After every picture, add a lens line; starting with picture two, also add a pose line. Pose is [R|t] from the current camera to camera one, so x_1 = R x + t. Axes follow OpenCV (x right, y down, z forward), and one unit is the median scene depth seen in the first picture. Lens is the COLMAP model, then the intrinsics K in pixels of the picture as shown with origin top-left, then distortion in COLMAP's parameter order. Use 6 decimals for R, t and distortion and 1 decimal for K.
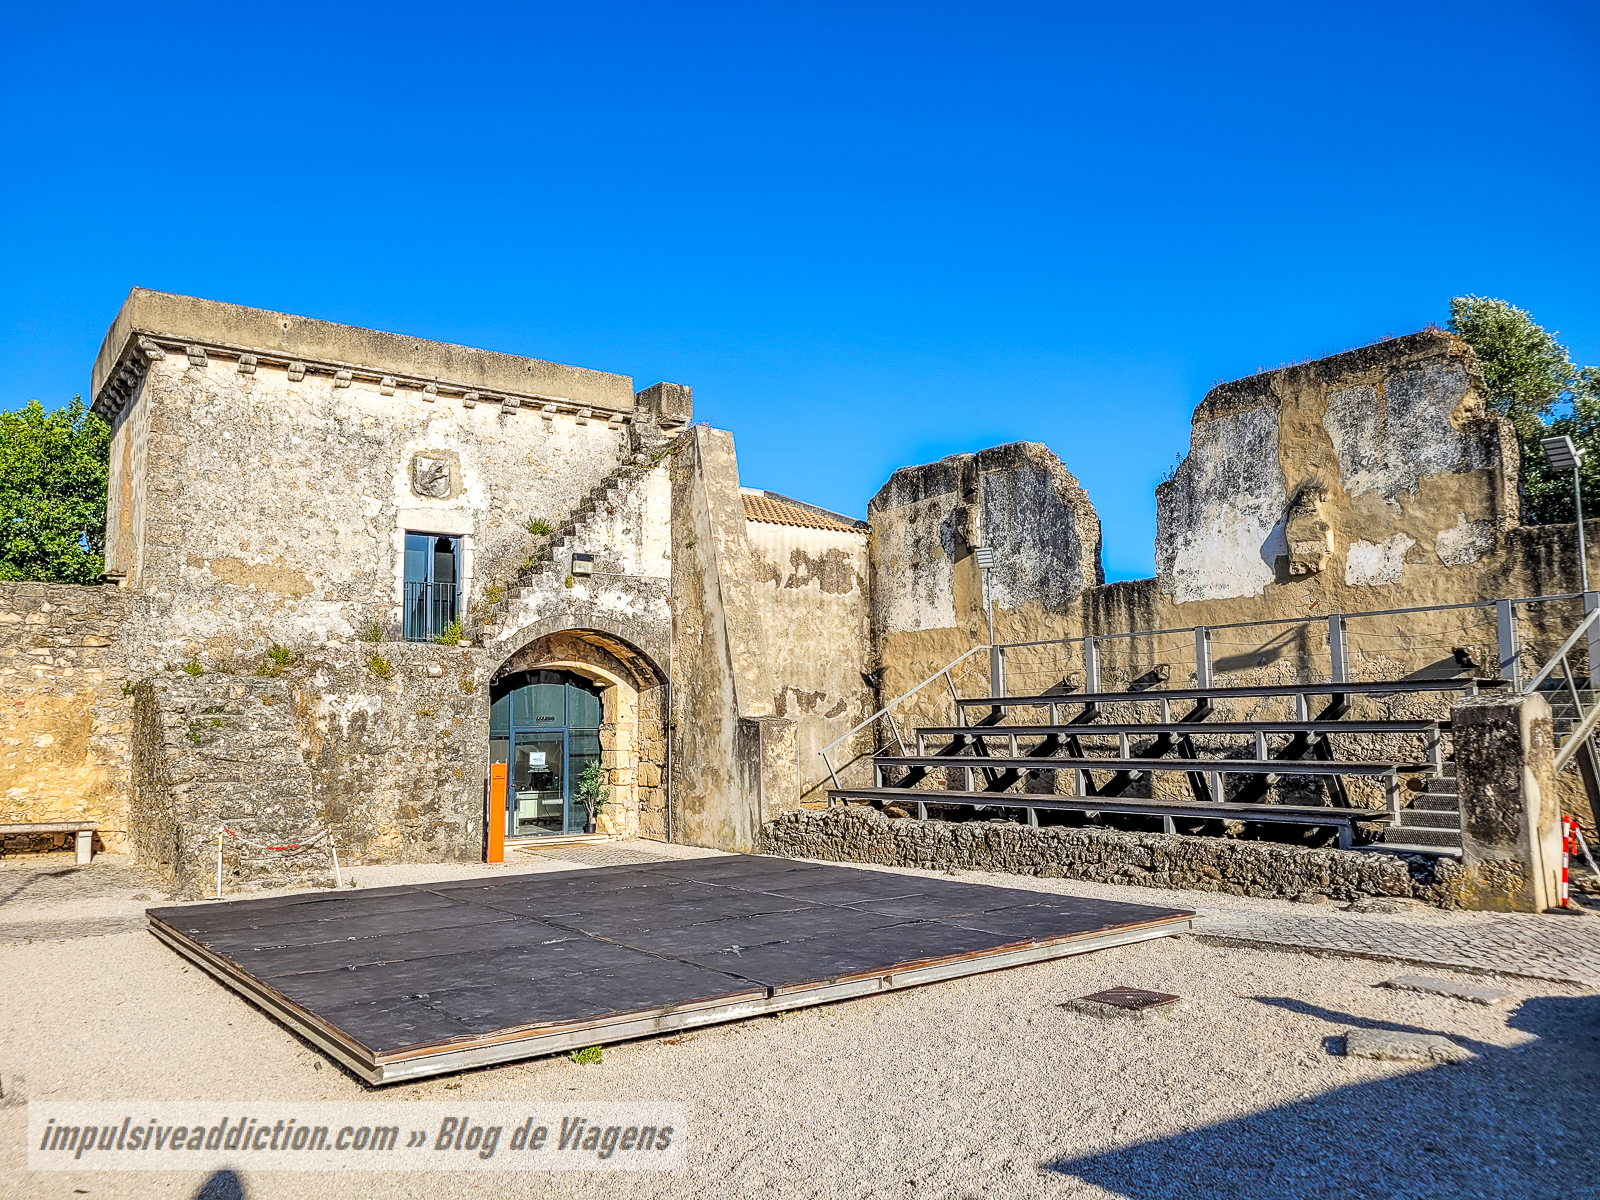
lens RADIAL K [[1206.2, 0, 799.3], [0, 1206.2, 592.1], [0, 0, 1]] dist [0.051258, -0.034014]
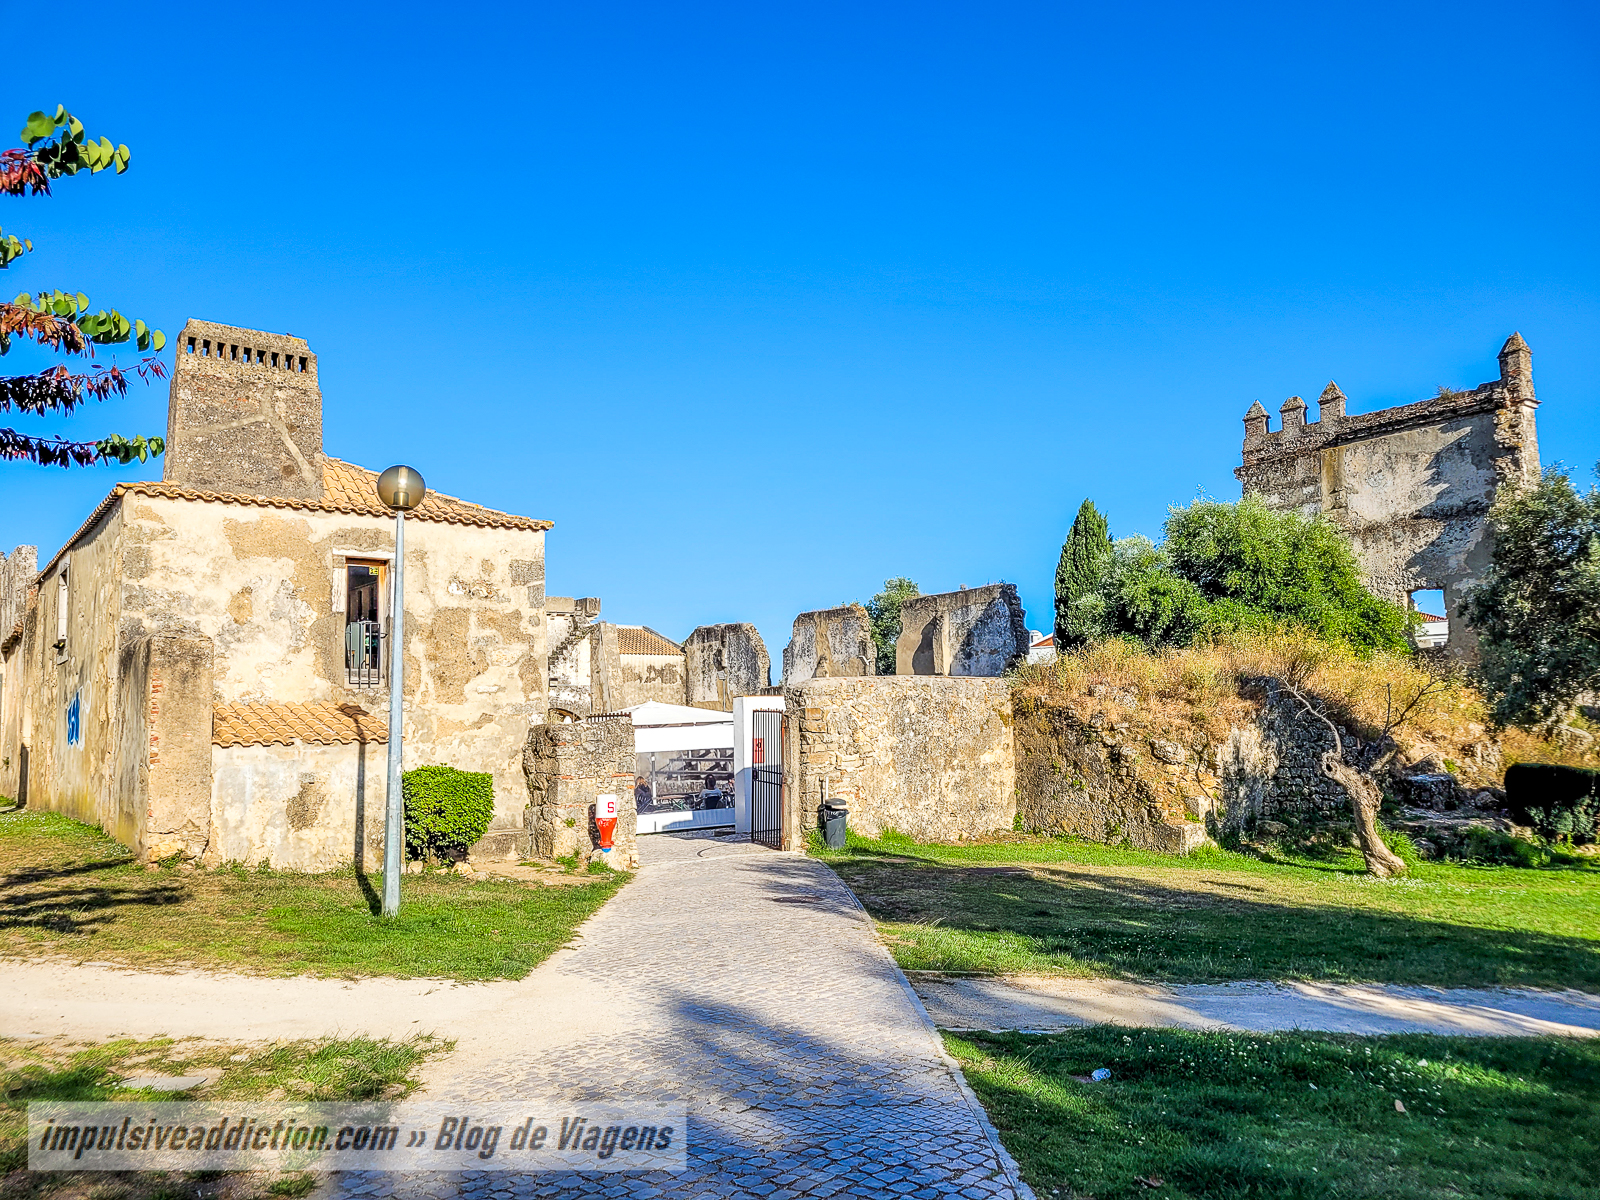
lens RADIAL K [[1206.2, 0, 801.9], [0, 1206.2, 600.3], [0, 0, 1]] dist [0.051258, -0.034014]
pose [[0.999520, -0.007029, 0.030176, 0.256320], [0.006773, 0.999940, 0.008569, -0.208686], [-0.030234, -0.008361, 0.999508, -1.490993]]
